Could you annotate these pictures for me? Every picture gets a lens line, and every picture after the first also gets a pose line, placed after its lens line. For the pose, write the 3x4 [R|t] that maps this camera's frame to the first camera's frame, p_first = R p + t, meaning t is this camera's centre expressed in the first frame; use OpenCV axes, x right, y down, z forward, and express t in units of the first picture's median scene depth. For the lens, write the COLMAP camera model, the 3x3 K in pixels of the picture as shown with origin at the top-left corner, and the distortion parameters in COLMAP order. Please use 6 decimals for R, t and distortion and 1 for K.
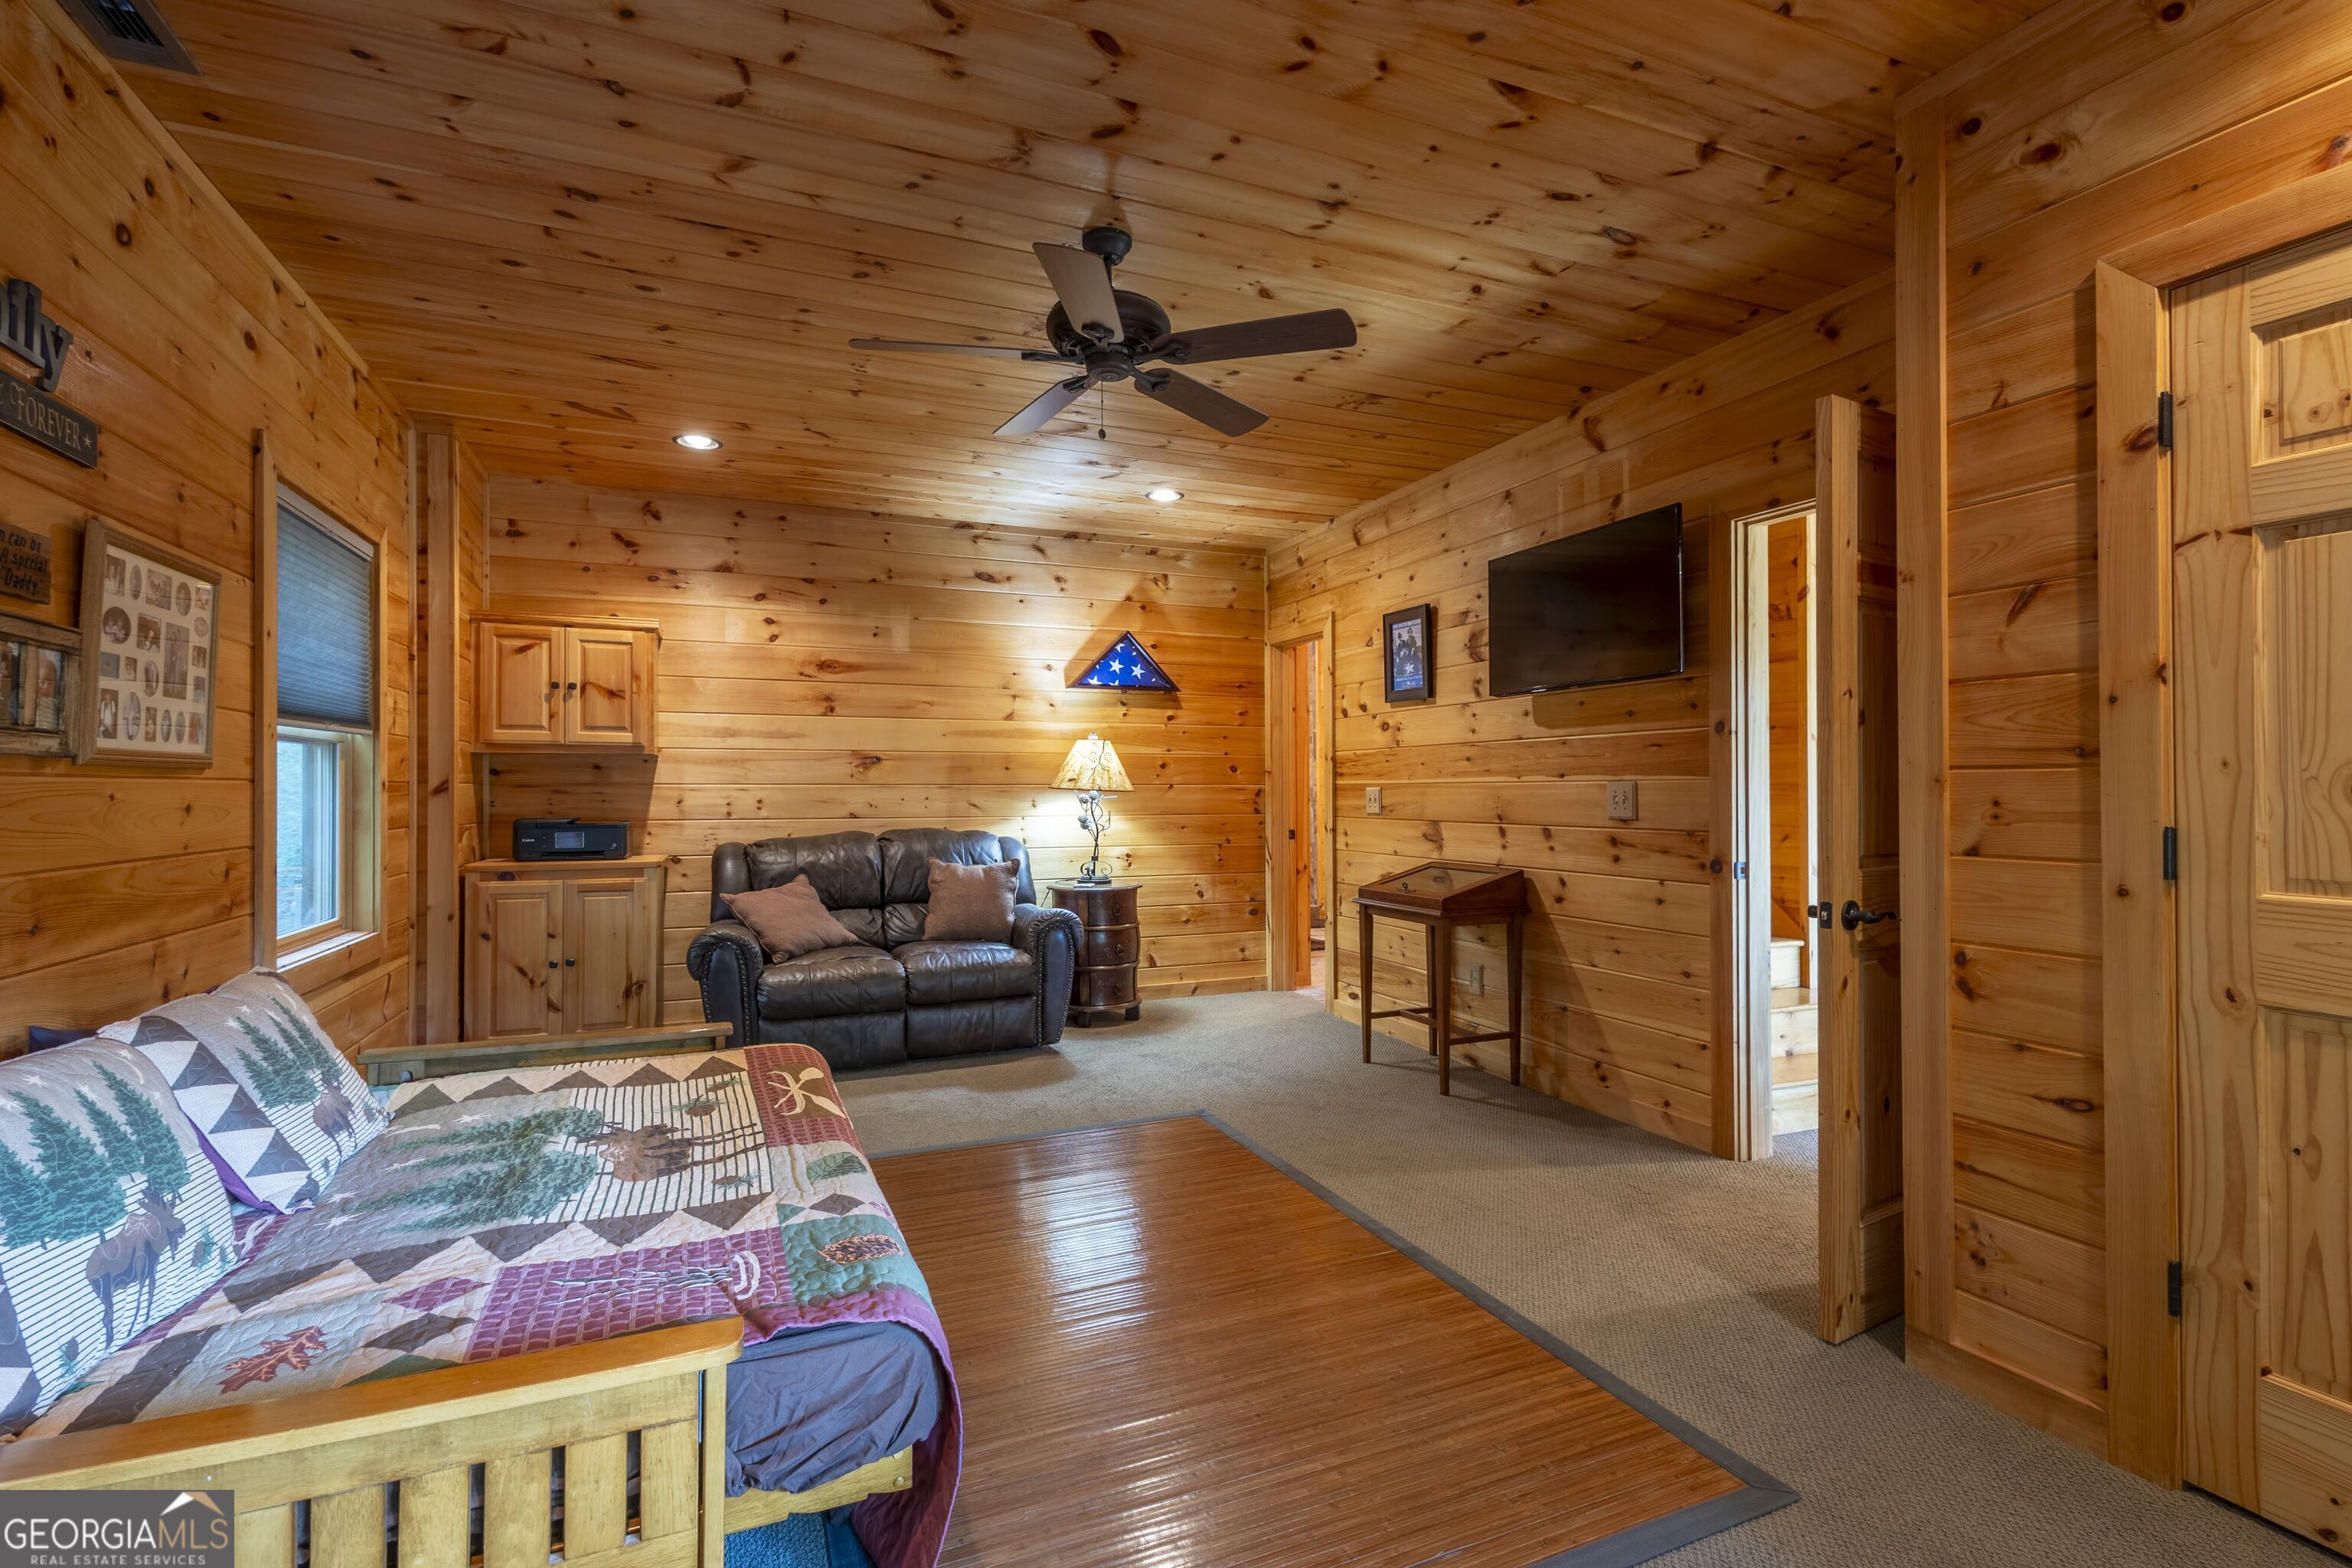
lens RADIAL K [[1086.0, 0, 1185.7], [0, 1086.0, 784.4], [0, 0, 1]] dist [0.005989, -0.002597]
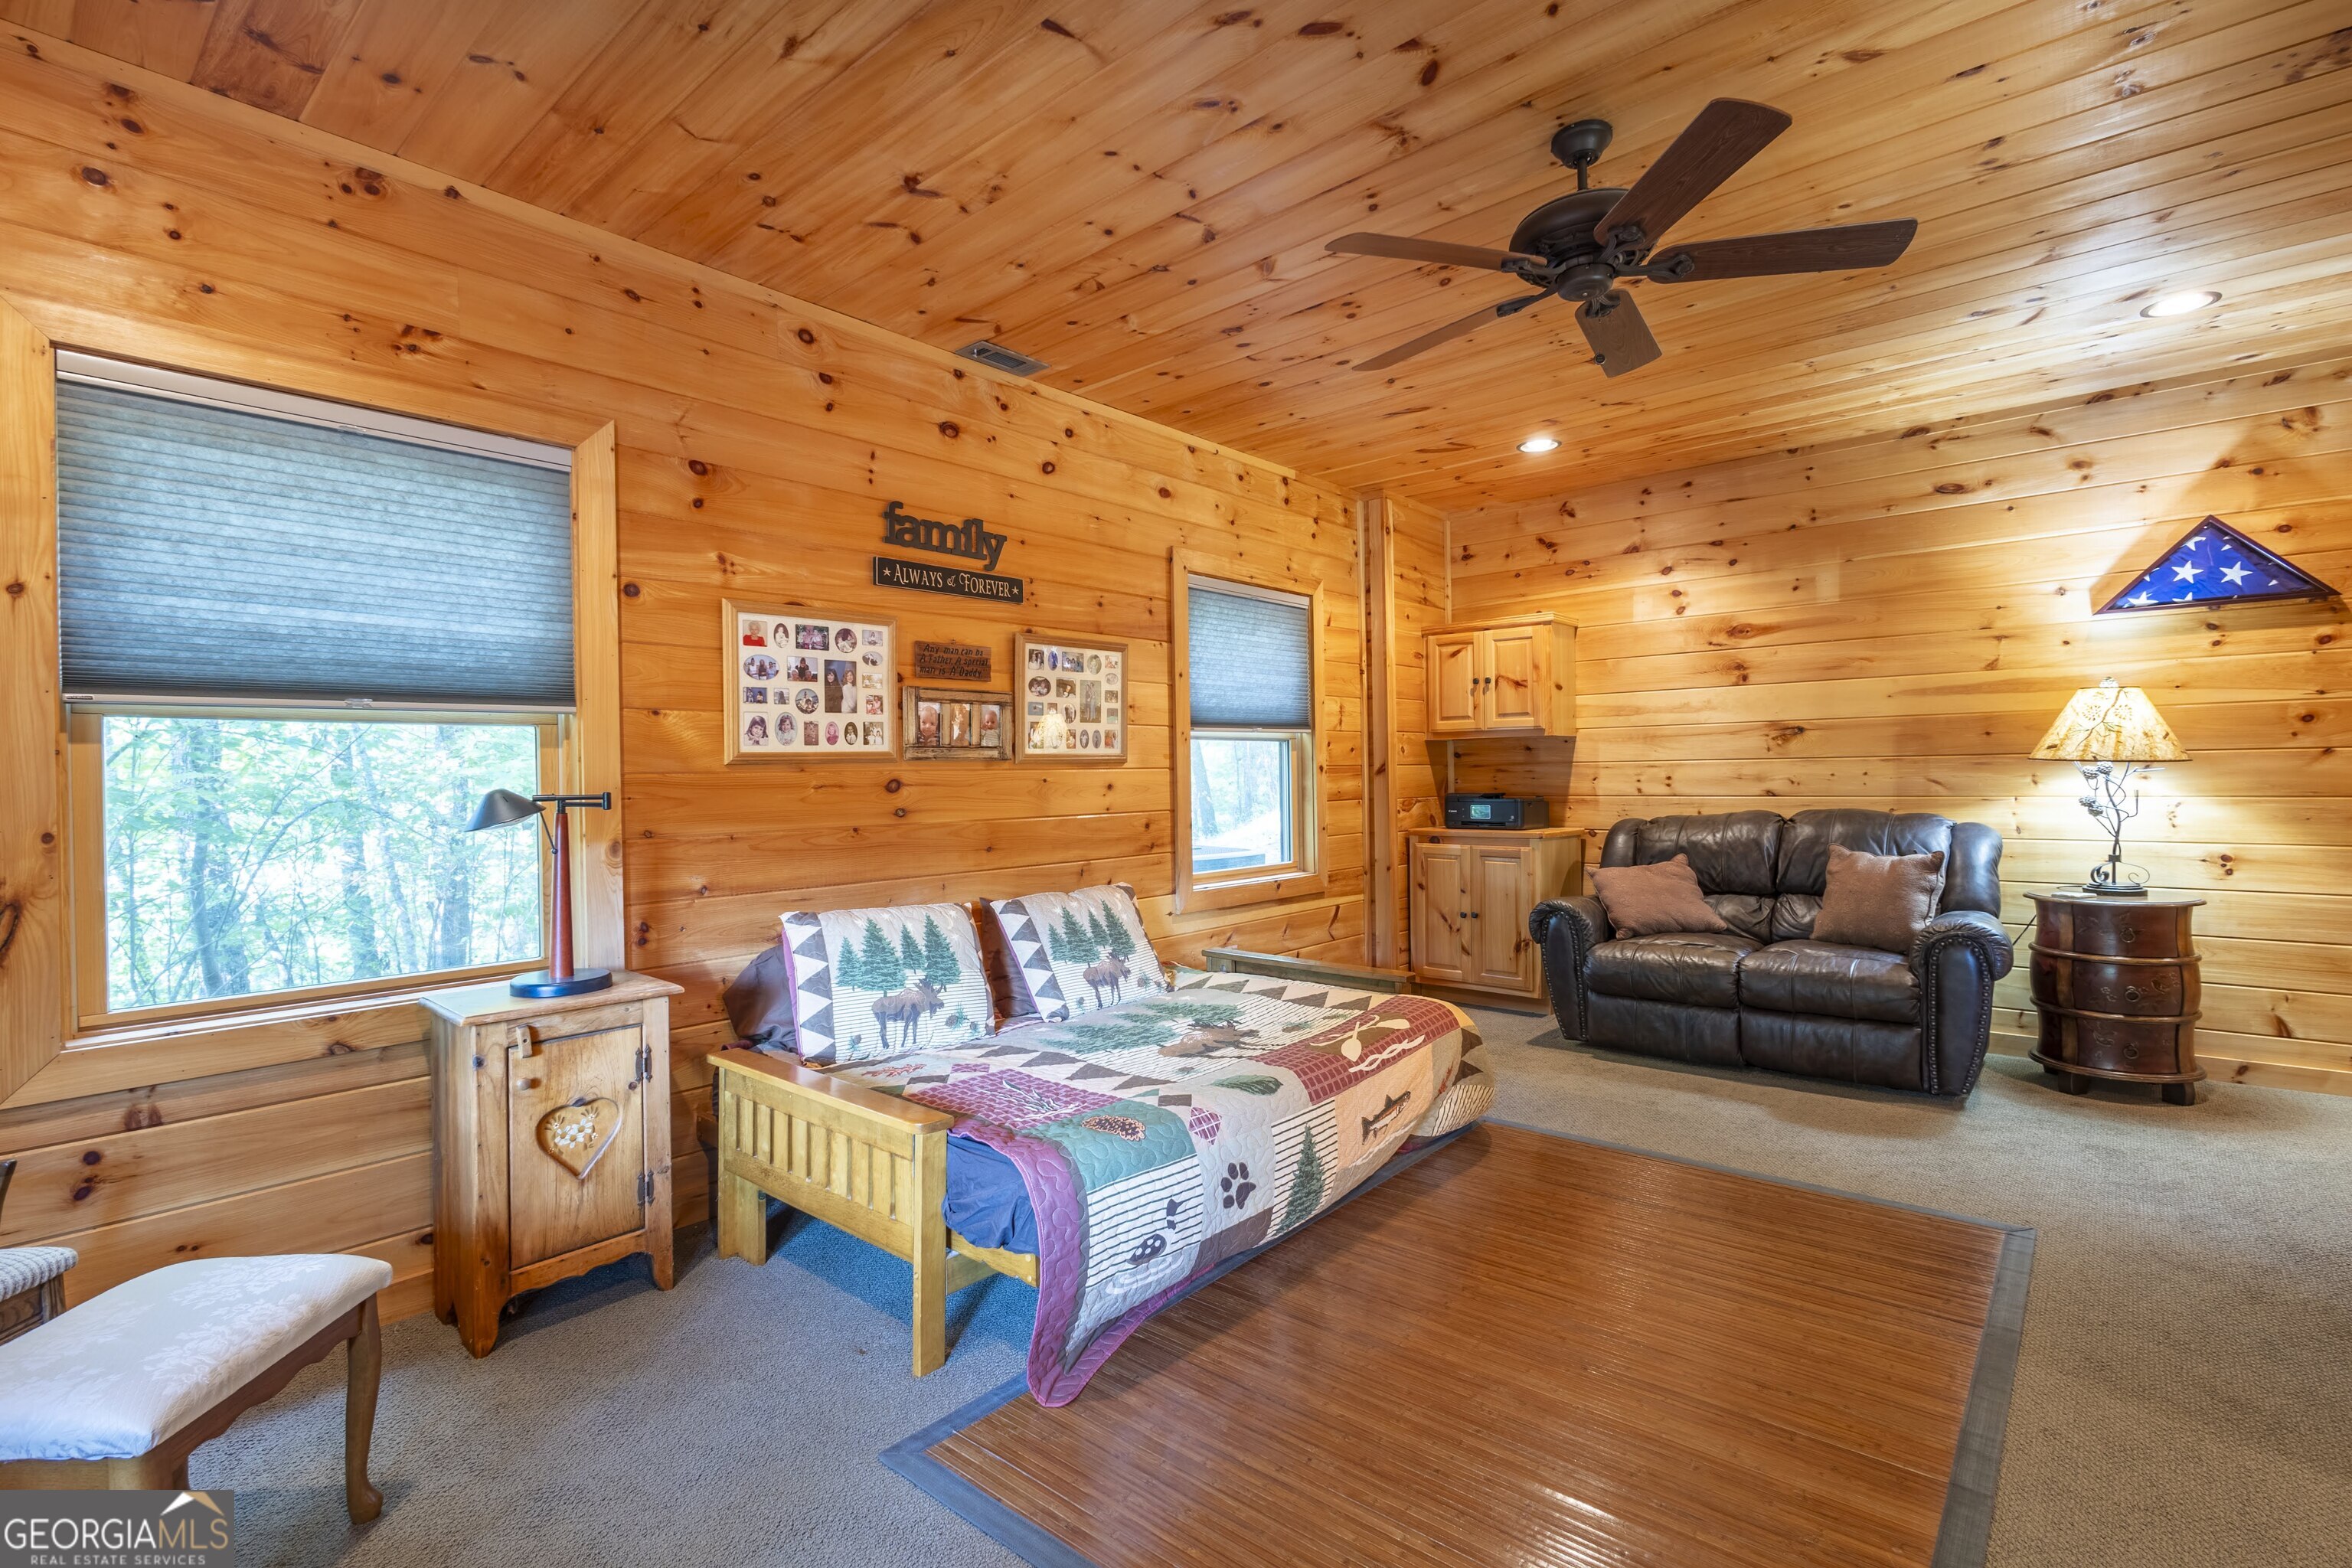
lens RADIAL K [[1086.0, 0, 1177.1], [0, 1086.0, 783.5], [0, 0, 1]] dist [0.005989, -0.002597]
pose [[0.428243, 0.002030, -0.903661, 0.356188], [0.020356, 0.999722, 0.011892, -0.000224], [0.903434, -0.023488, 0.428083, 0.198601]]
